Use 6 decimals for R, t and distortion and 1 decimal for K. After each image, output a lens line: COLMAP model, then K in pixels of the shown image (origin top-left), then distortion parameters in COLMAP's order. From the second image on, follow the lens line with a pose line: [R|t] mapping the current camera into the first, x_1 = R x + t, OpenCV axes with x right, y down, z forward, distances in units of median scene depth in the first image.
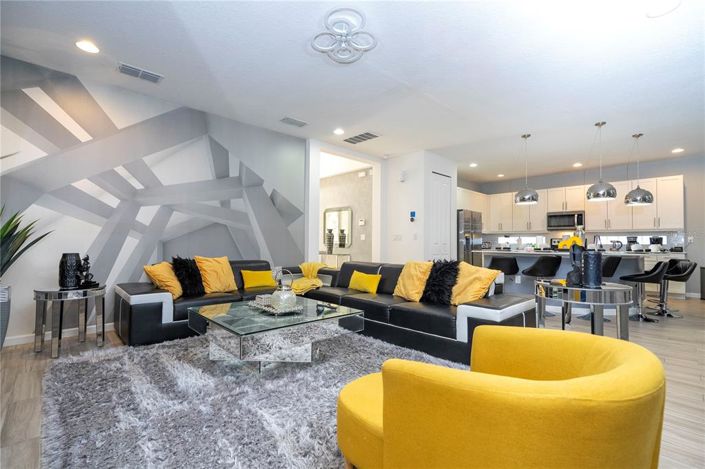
lens RADIAL K [[317.0, 0, 358.9], [0, 317.0, 235.5], [0, 0, 1]] dist [-0.014375, 0.006033]
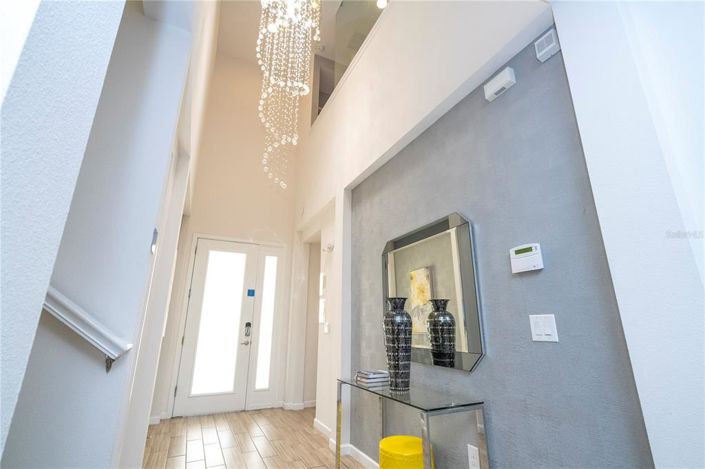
lens RADIAL K [[317.0, 0, 354.3], [0, 317.0, 234.3], [0, 0, 1]] dist [-0.014375, 0.006033]
pose [[0.955132, -0.084802, -0.283780, -0.041410], [0.008477, 0.965569, -0.260010, -0.000633], [0.296058, 0.245938, 0.922965, 0.701701]]
